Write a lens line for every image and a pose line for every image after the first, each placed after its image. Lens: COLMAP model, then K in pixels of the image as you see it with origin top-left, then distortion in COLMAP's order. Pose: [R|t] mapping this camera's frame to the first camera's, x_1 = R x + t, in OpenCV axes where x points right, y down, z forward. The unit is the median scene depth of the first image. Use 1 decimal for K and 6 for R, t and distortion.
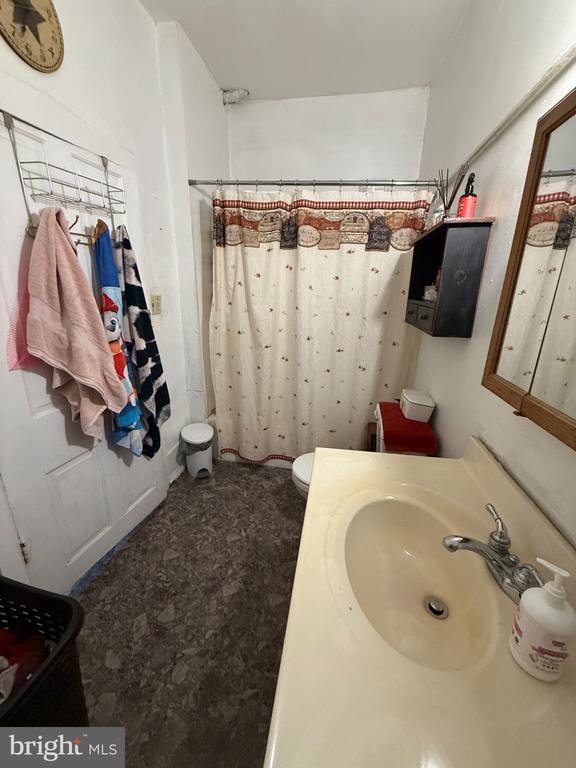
lens RADIAL K [[306.3, 0, 287.9], [0, 306.3, 382.3], [0, 0, 1]] dist [-0.001430, -0.000393]
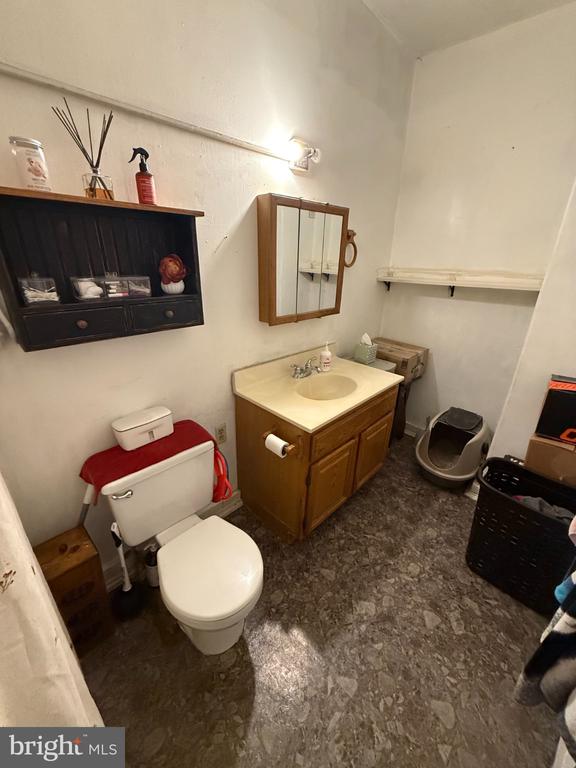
lens RADIAL K [[306.3, 0, 285.4], [0, 306.3, 384.3], [0, 0, 1]] dist [-0.001430, -0.000393]
pose [[-0.821936, -0.264324, 0.504533, -0.283101], [0.119264, 0.786294, 0.606232, -0.499729], [-0.556953, 0.558457, -0.614759, 1.369186]]
